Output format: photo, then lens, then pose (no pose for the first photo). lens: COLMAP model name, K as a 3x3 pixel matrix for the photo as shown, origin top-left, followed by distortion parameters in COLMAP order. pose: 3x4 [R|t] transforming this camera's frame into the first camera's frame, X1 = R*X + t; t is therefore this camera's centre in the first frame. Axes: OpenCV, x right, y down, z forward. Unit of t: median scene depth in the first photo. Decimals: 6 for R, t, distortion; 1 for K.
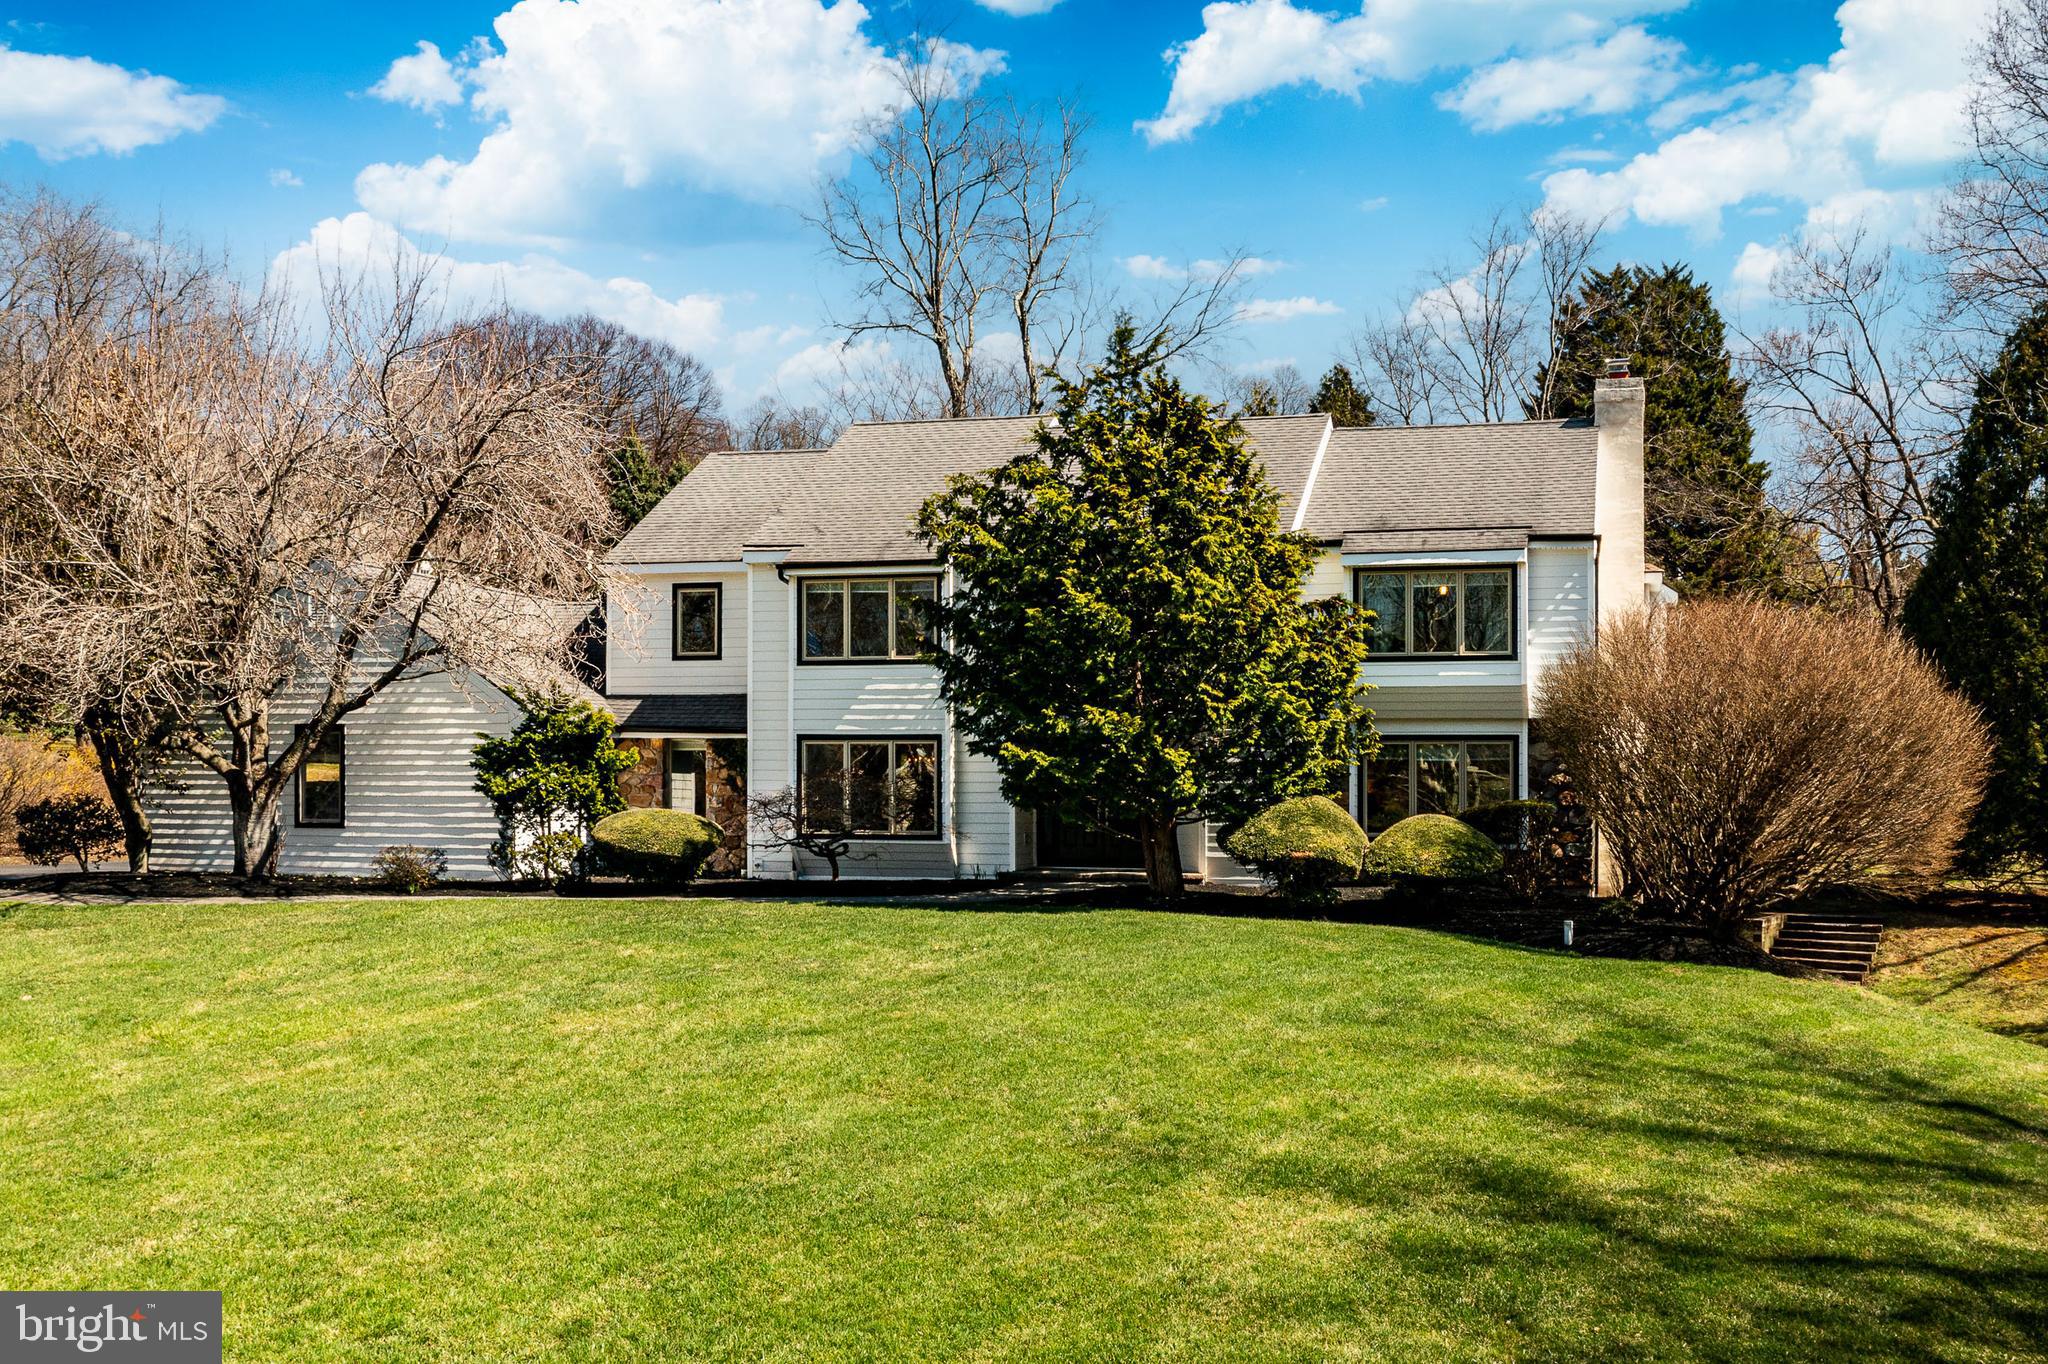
lens RADIAL K [[2053.2, 0, 1024.0], [0, 2053.2, 682.0], [0, 0, 1]] dist [-0.011439, 0.005188]
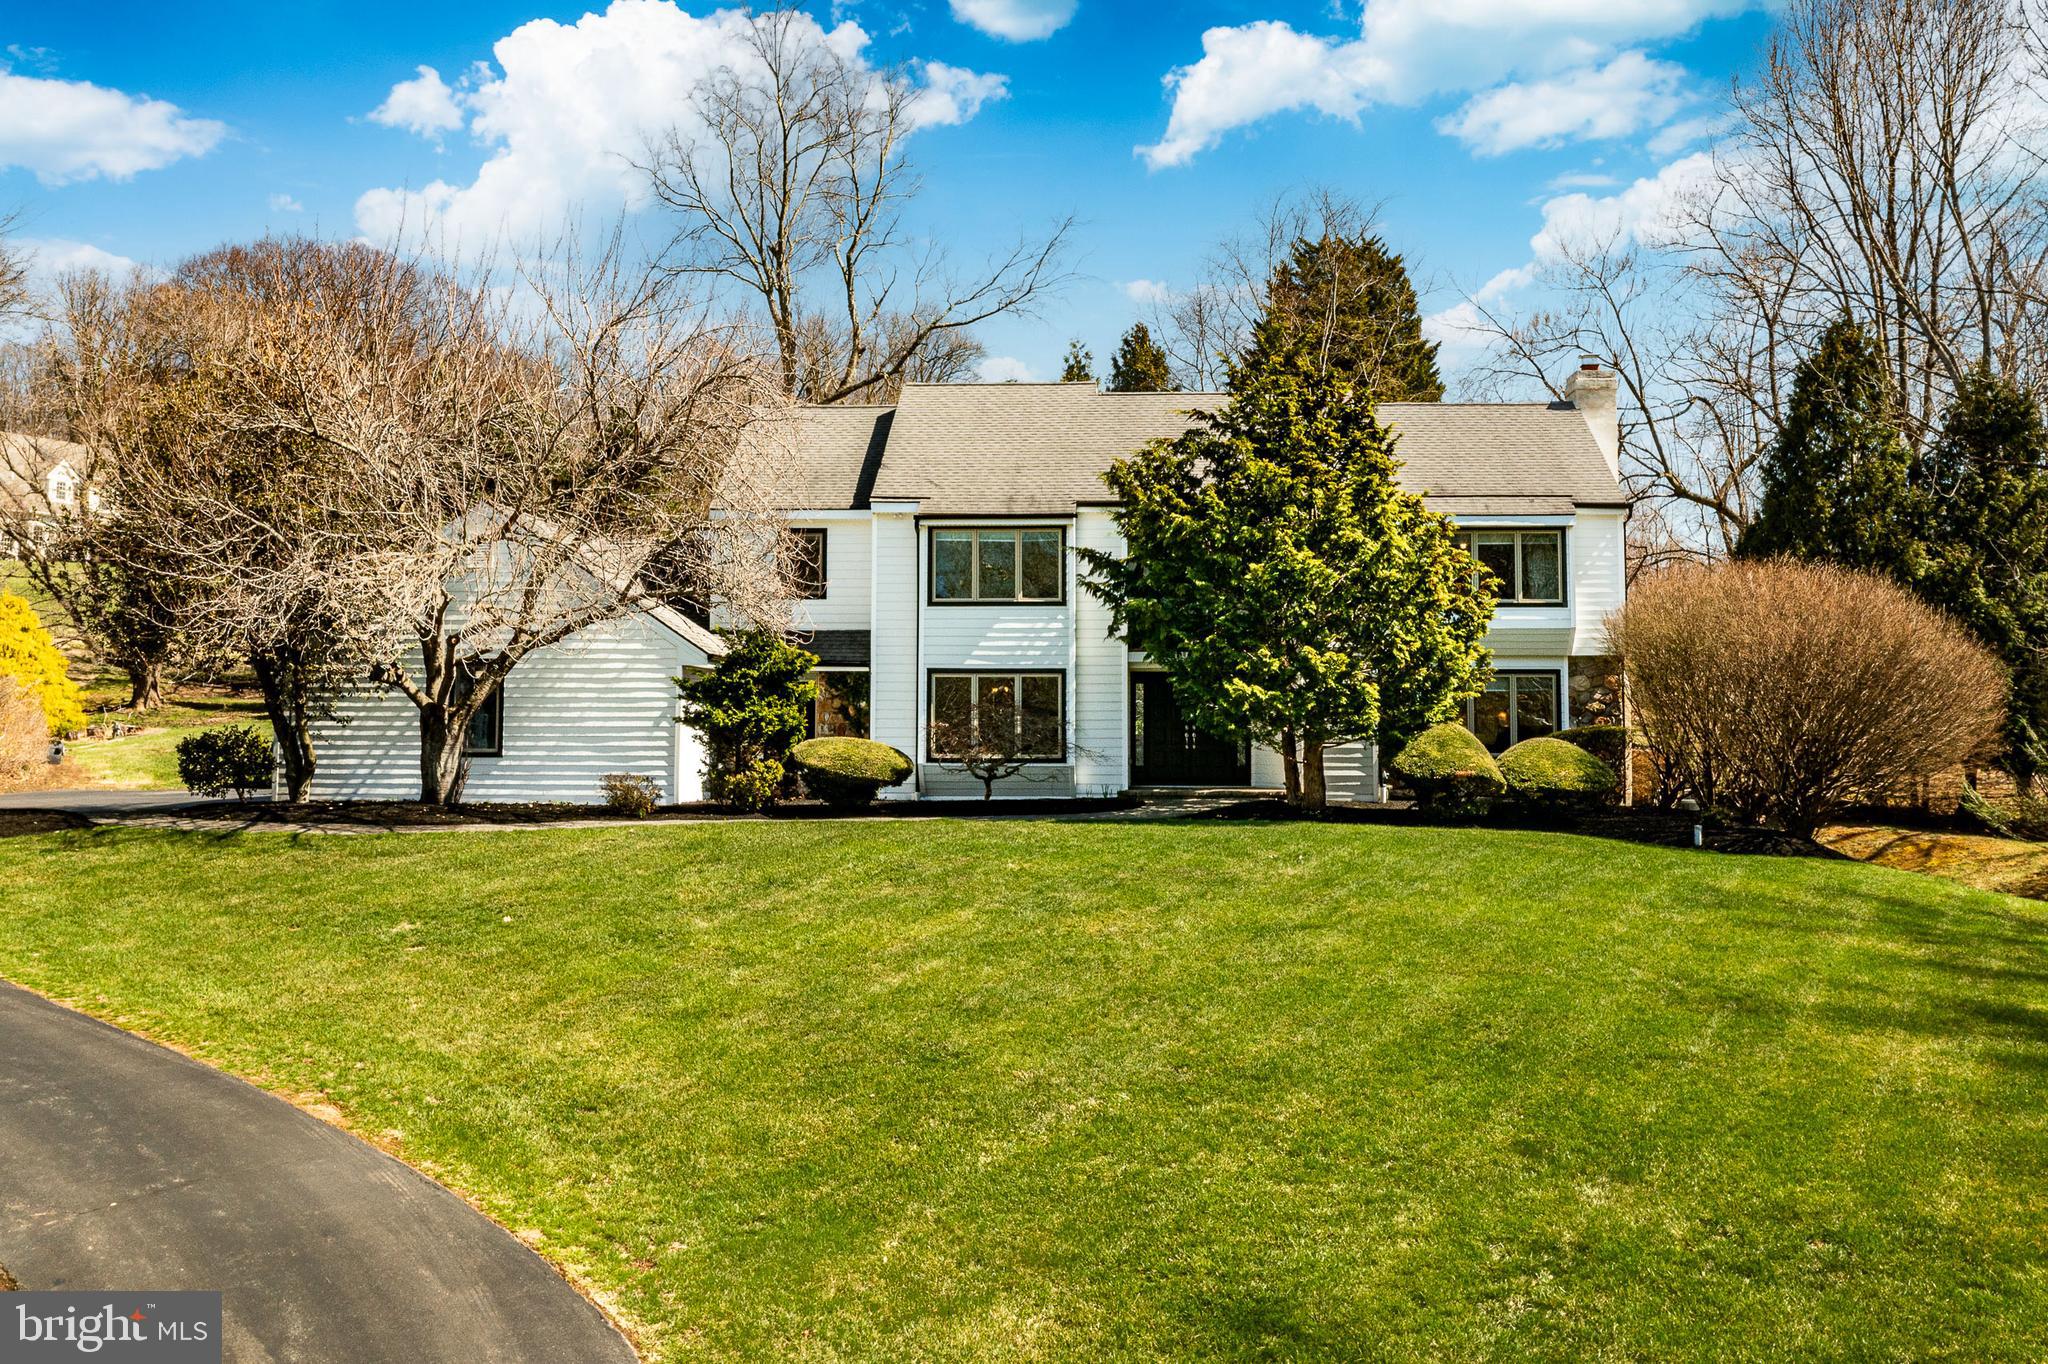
lens RADIAL K [[1975.4, 0, 1064.5], [0, 1975.4, 457.5], [0, 0, 1]] dist [-0.000187, -0.008485]
pose [[0.980021, 0.020782, 0.197804, -0.254583], [-0.006240, 0.997249, -0.073863, -0.009827], [-0.198795, 0.071153, 0.977455, -0.069670]]
